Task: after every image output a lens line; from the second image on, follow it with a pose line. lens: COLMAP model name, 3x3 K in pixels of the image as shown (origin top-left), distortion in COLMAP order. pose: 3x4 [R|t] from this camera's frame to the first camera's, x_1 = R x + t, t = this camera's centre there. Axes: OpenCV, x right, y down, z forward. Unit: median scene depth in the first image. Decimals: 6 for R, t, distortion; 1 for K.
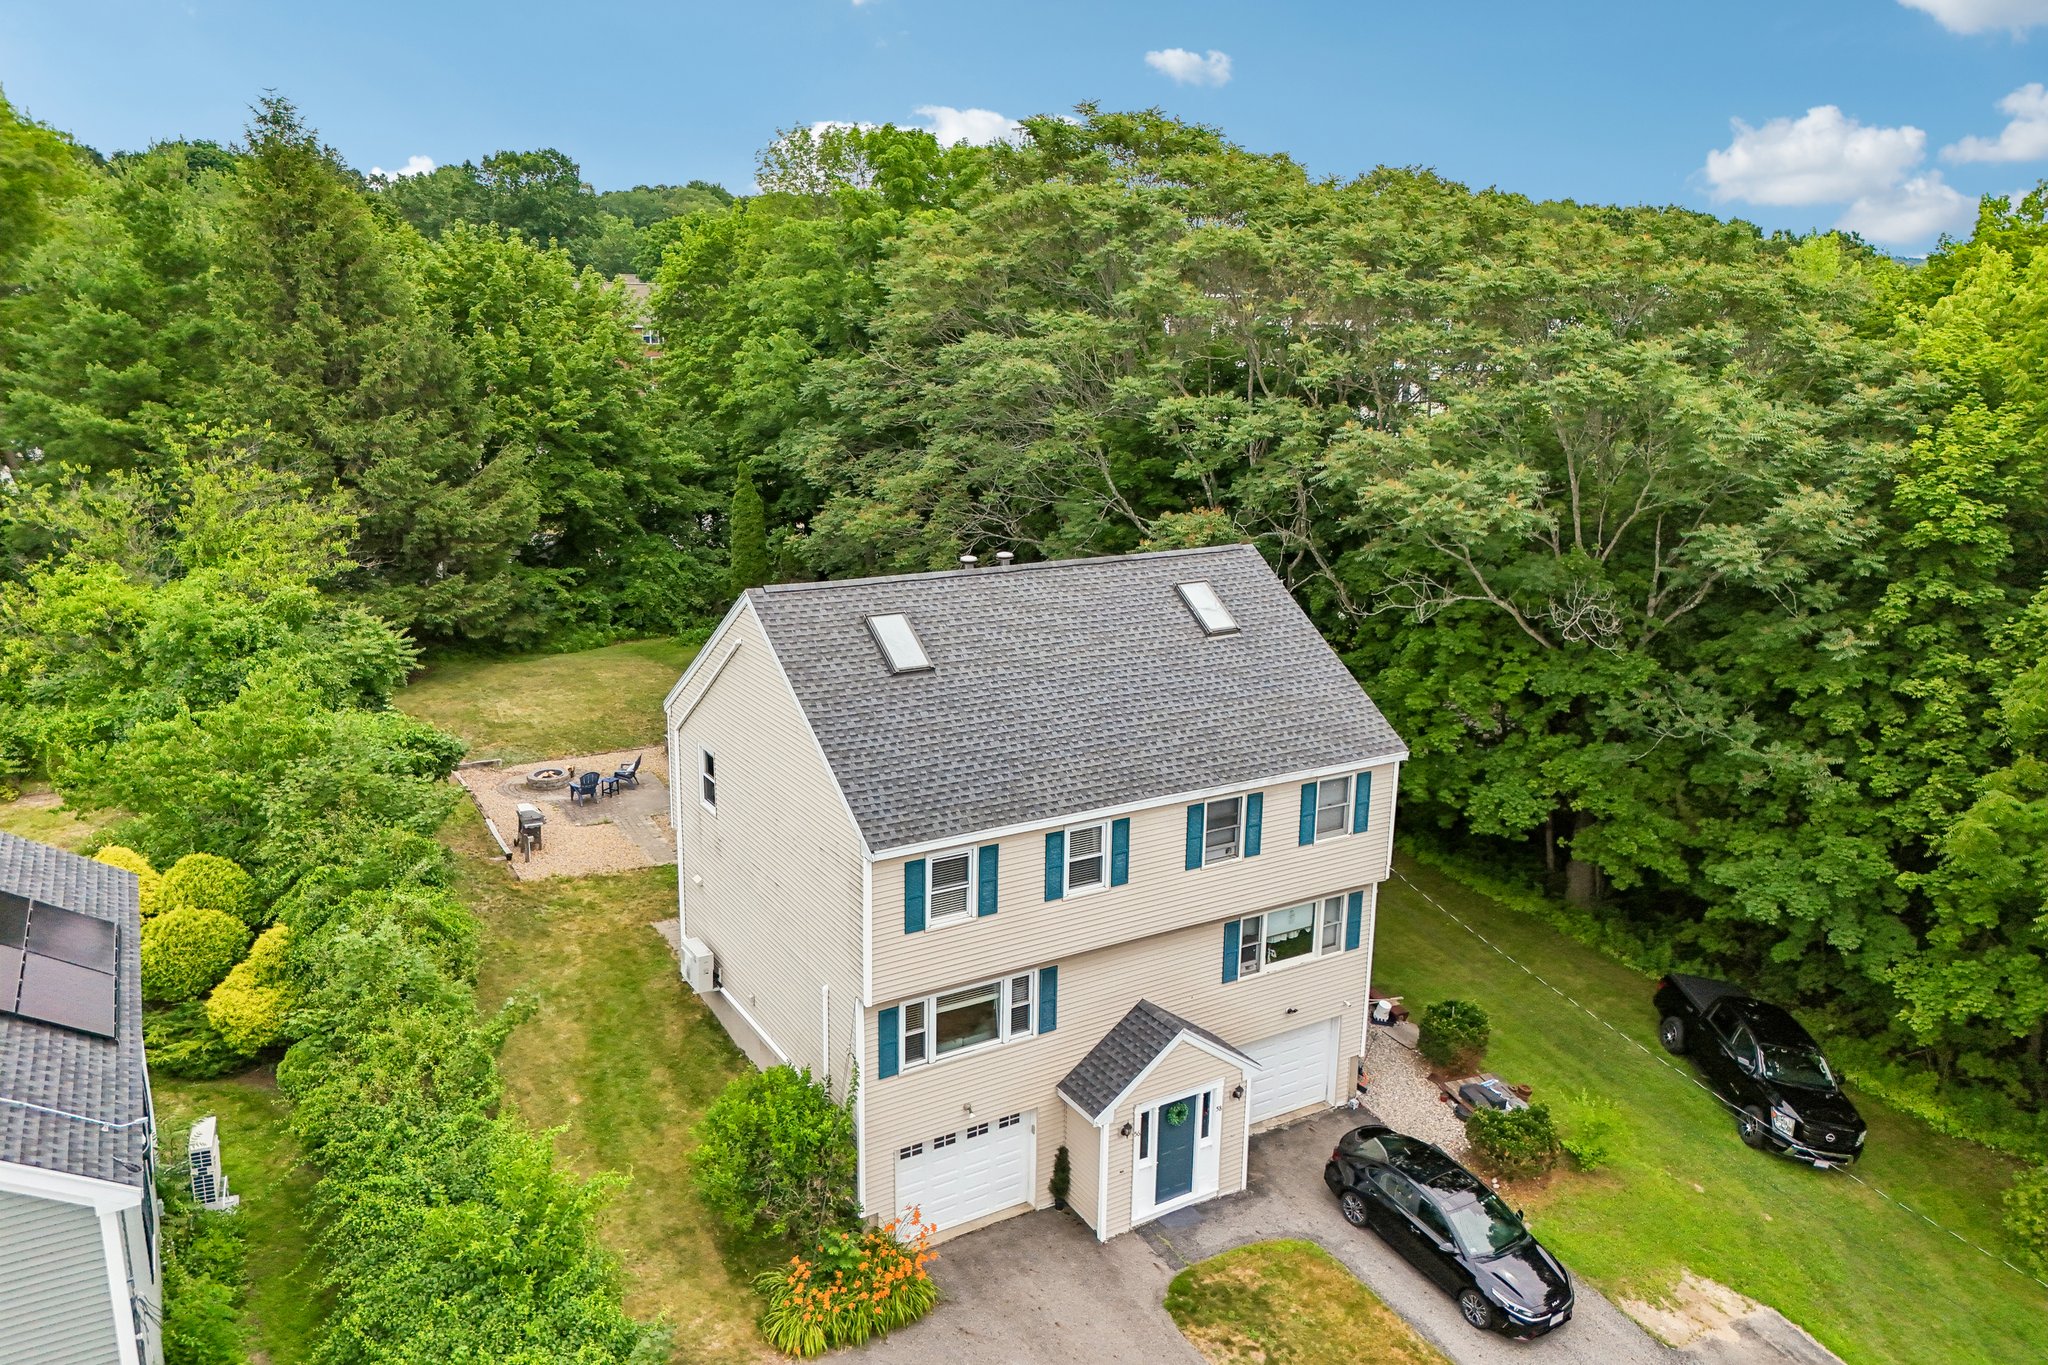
lens RADIAL K [[1503.9, 0, 1072.6], [0, 1503.9, 686.3], [0, 0, 1]] dist [0.028471, -0.005003]
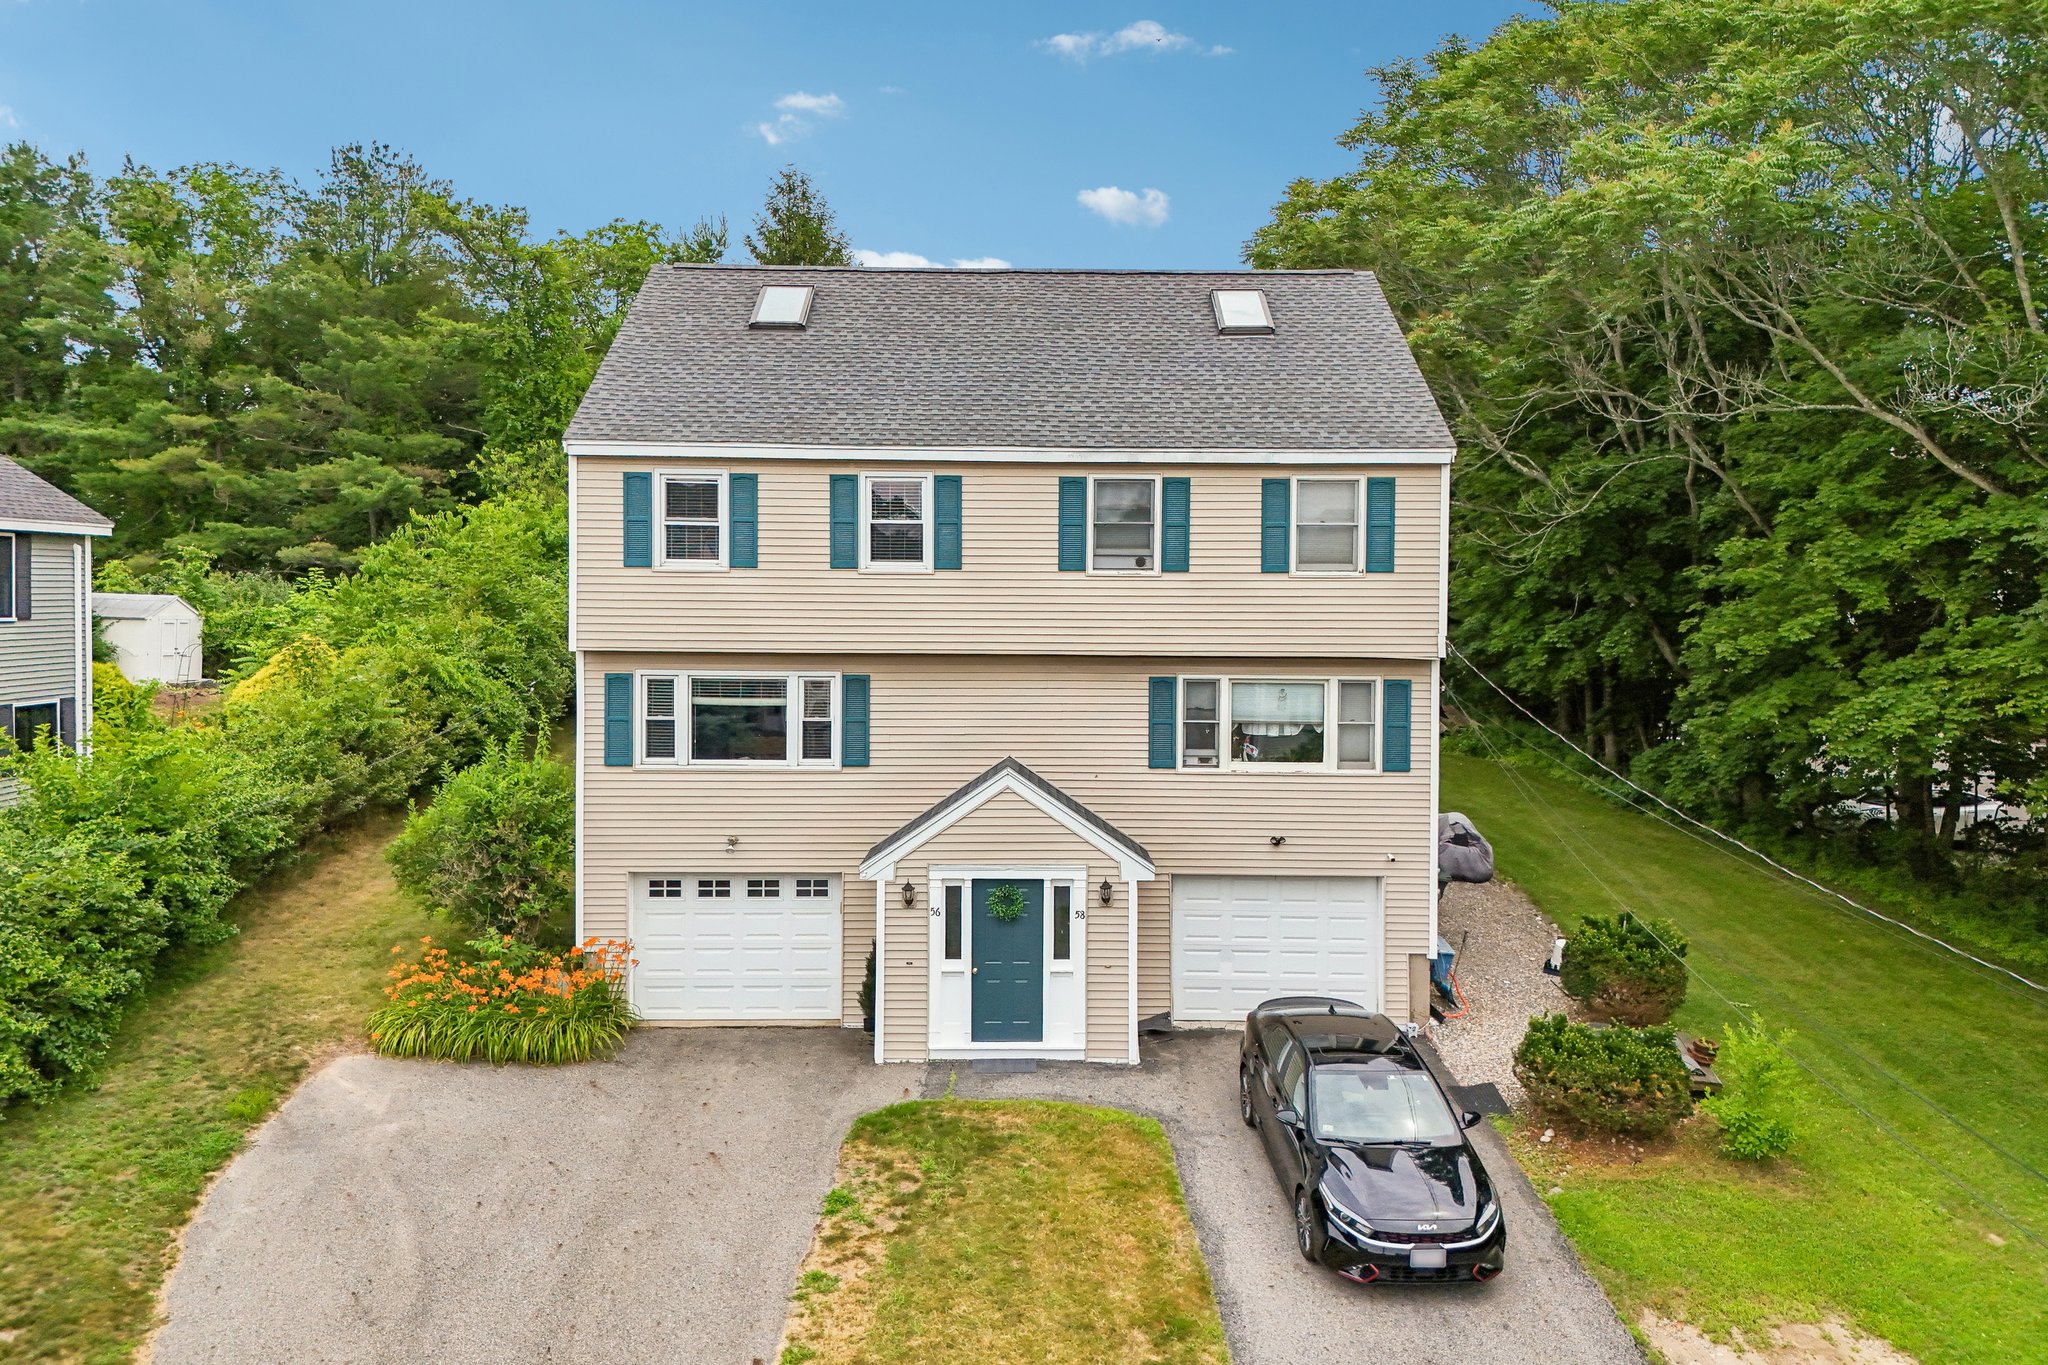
lens RADIAL K [[1503.9, 0, 1072.6], [0, 1503.9, 686.3], [0, 0, 1]] dist [0.028471, -0.005003]
pose [[0.841455, -0.009308, -0.540247, 0.477377], [-0.117251, 0.972881, -0.199385, 0.323627], [0.527452, 0.231118, 0.817544, 0.425296]]
